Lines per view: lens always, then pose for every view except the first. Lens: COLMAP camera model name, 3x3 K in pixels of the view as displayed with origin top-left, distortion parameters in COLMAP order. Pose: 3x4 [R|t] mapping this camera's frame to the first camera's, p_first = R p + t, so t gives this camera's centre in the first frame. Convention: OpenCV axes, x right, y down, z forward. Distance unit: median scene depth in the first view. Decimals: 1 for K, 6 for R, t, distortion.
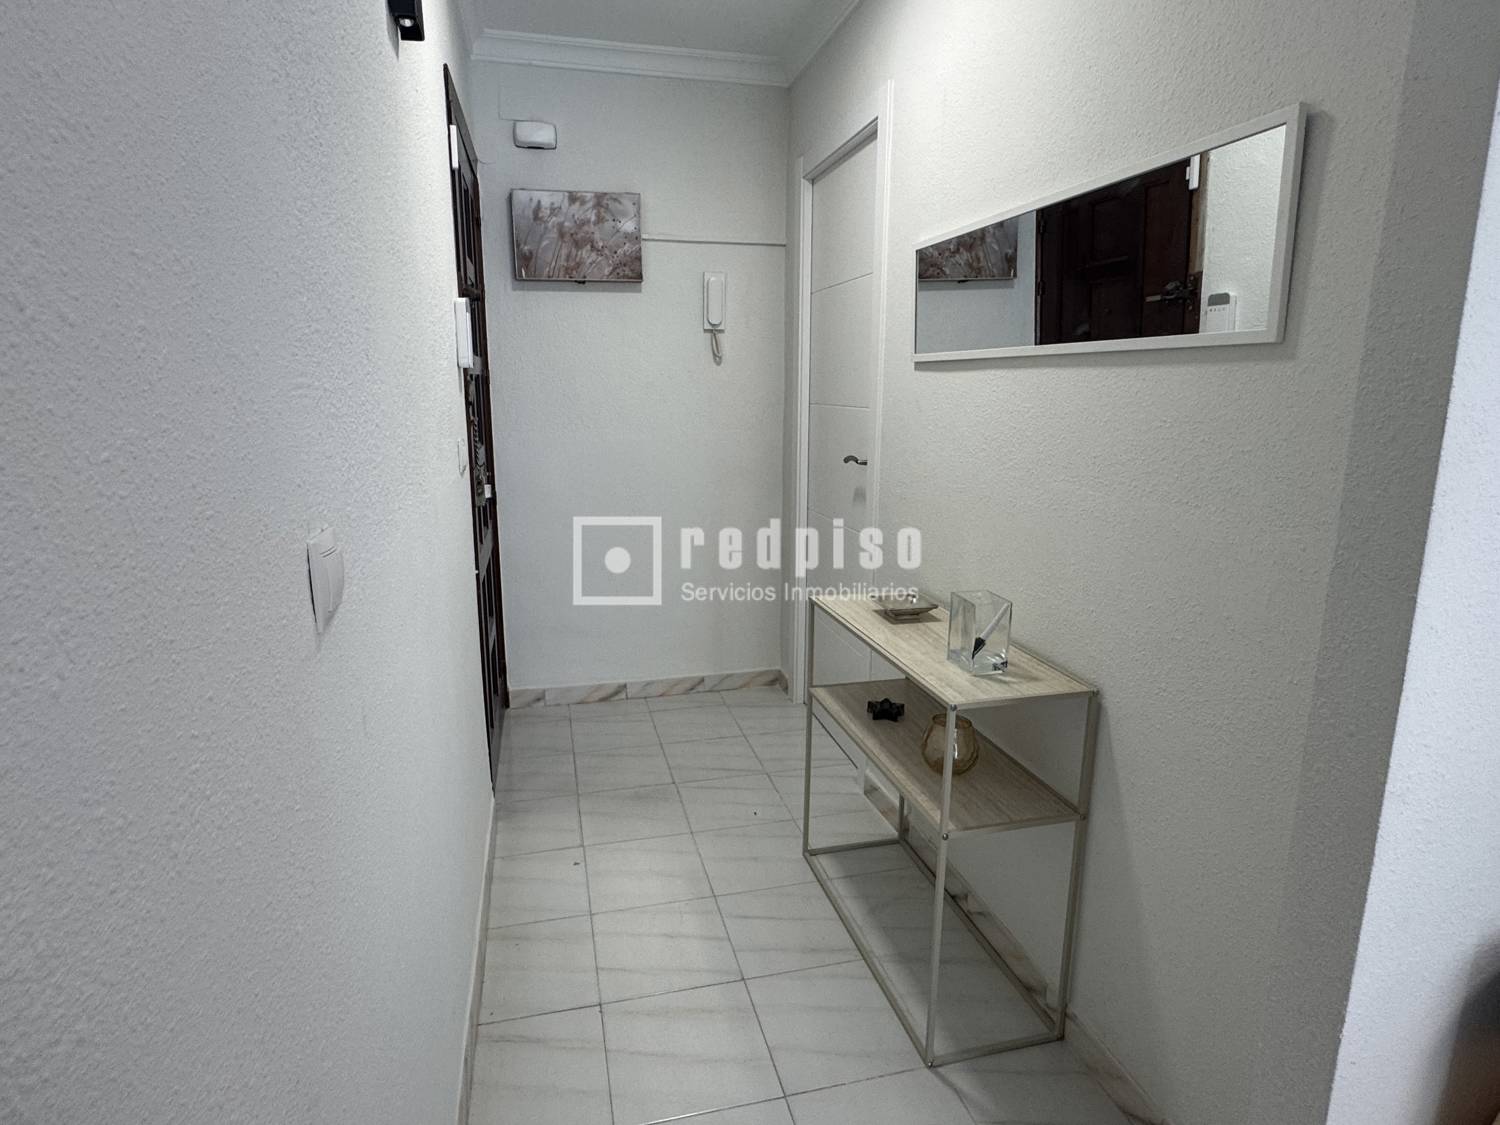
lens RADIAL K [[851.5, 0, 750.0], [0, 851.5, 562.5], [0, 0, 1]] dist [-0.000188, -0.000029]
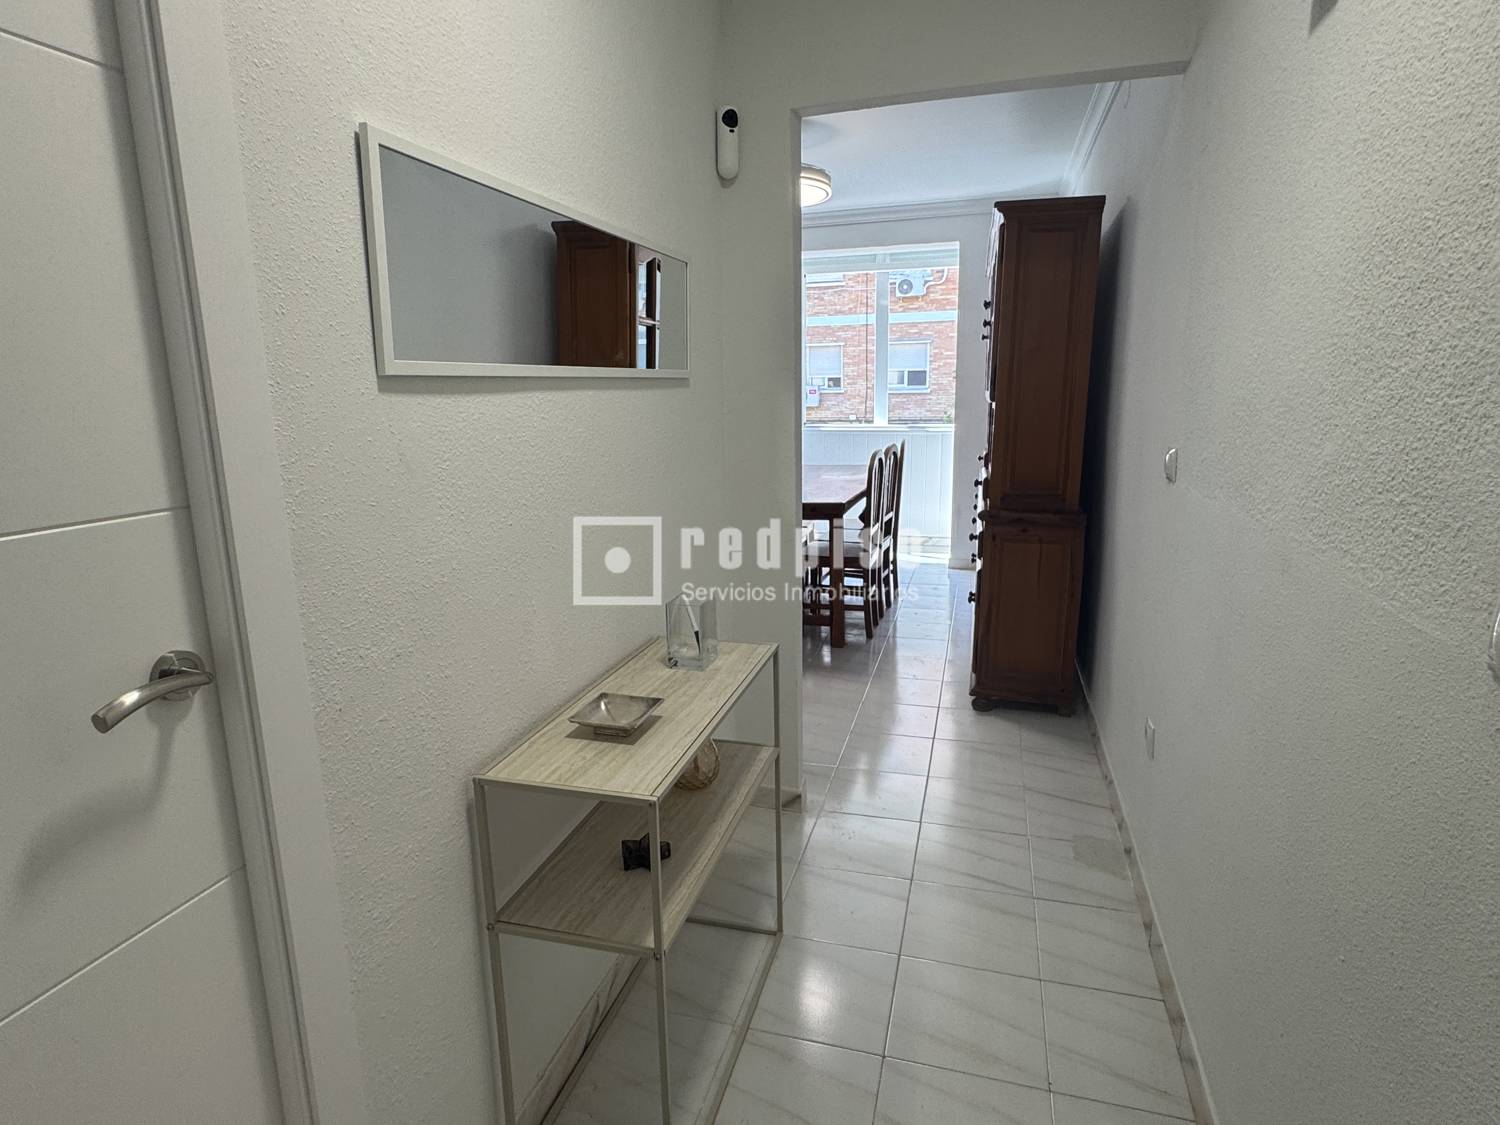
lens RADIAL K [[851.5, 0, 750.0], [0, 851.5, 562.5], [0, 0, 1]] dist [-0.000188, -0.000029]
pose [[-0.865675, -0.091240, 0.492221, -0.282134], [0.117498, 0.918751, 0.376949, -0.352657], [-0.486622, 0.384150, -0.784620, 1.573357]]
